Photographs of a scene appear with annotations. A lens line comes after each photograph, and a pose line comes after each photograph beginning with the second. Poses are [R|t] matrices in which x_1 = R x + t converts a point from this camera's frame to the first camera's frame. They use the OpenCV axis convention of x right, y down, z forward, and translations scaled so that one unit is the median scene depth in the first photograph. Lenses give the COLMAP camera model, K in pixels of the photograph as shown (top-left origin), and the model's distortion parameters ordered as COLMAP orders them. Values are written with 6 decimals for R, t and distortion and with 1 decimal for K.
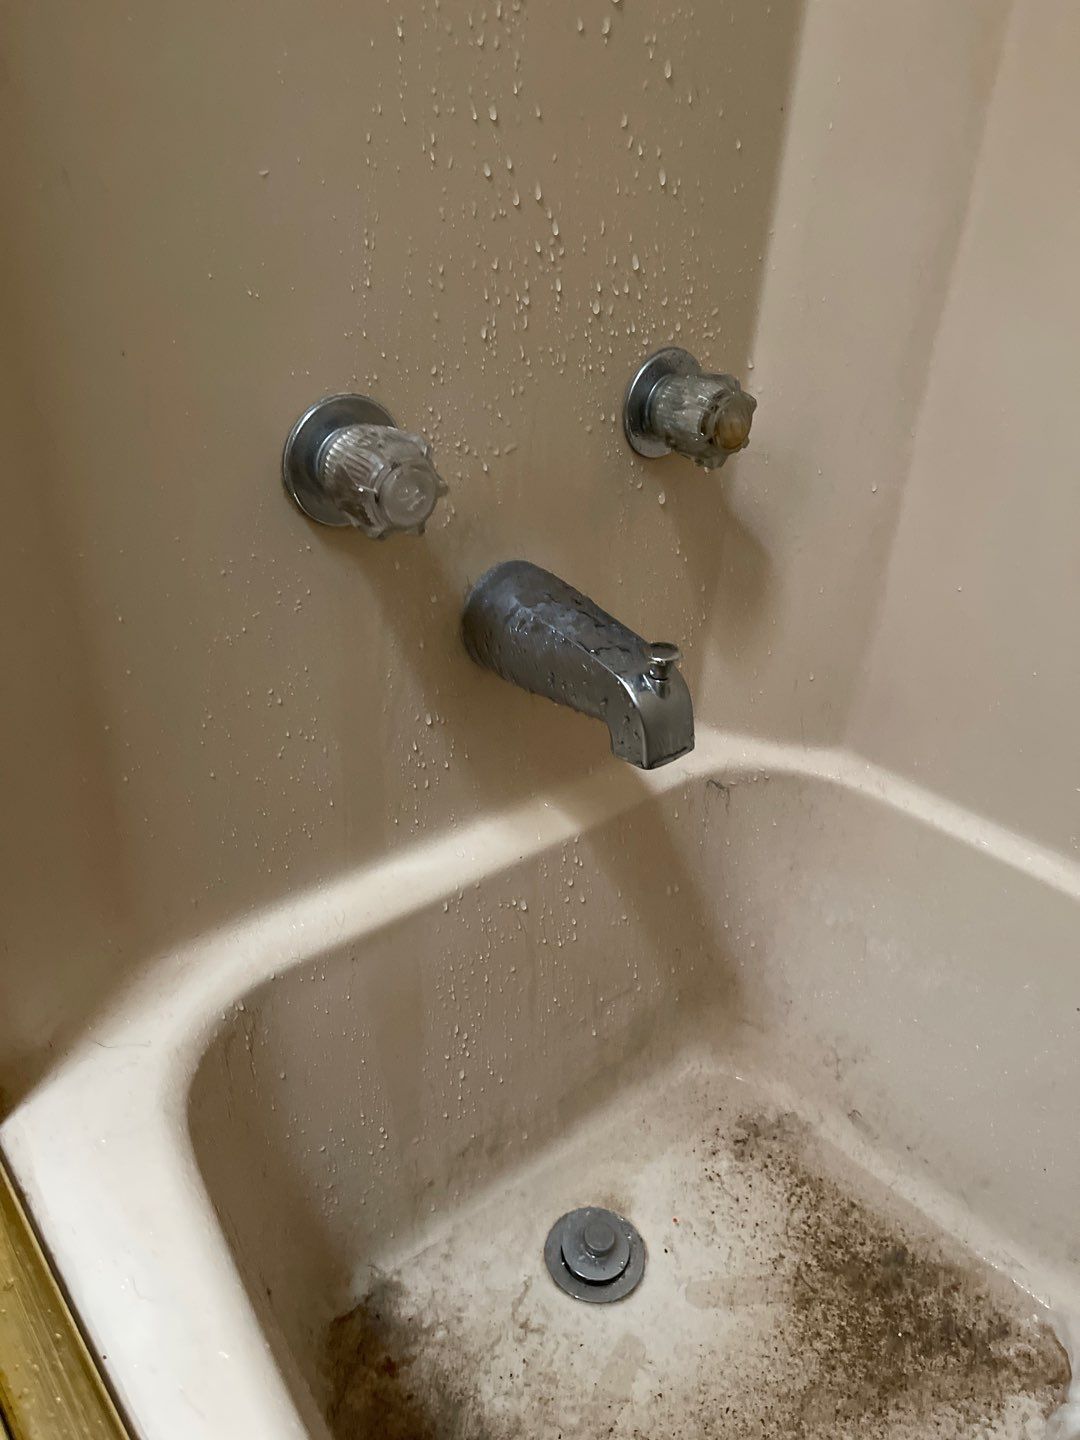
lens RADIAL K [[1102.3, 0, 547.2], [0, 1102.3, 716.8], [0, 0, 1]] dist [0.110923, -0.169374]
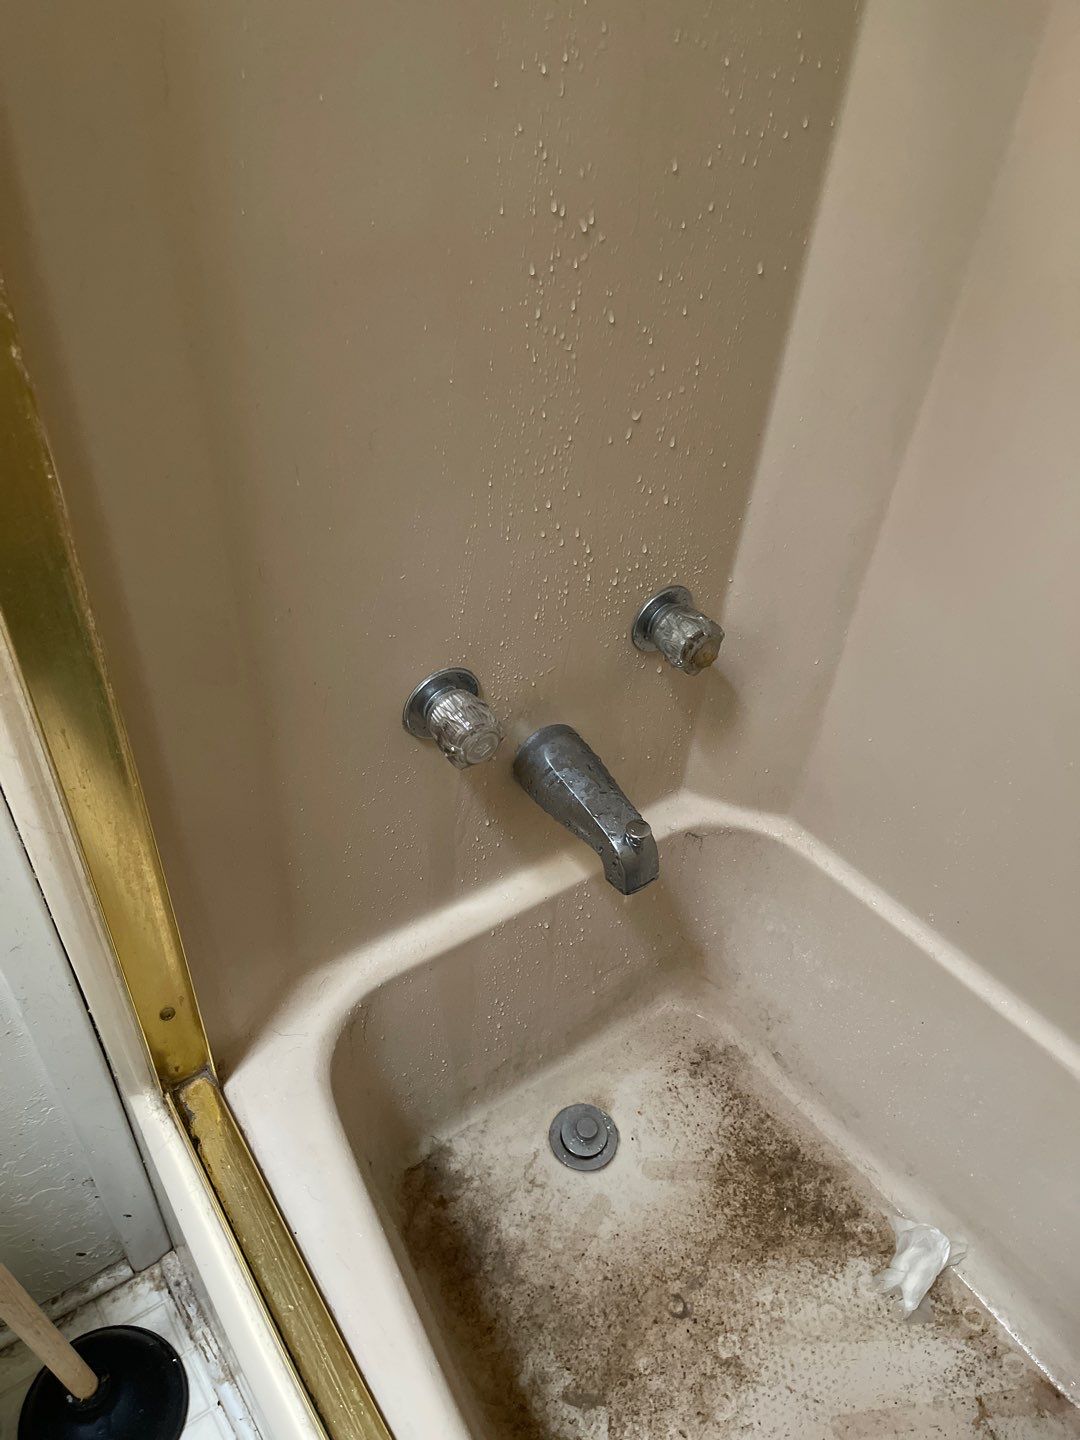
lens RADIAL K [[1098.8, 0, 543.6], [0, 1098.8, 711.1], [0, 0, 1]] dist [0.044326, -0.072763]
pose [[0.996720, 0.066297, -0.046402, 0.021622], [-0.056874, 0.981817, 0.181108, -0.338744], [0.057565, -0.177875, 0.982368, -0.334458]]
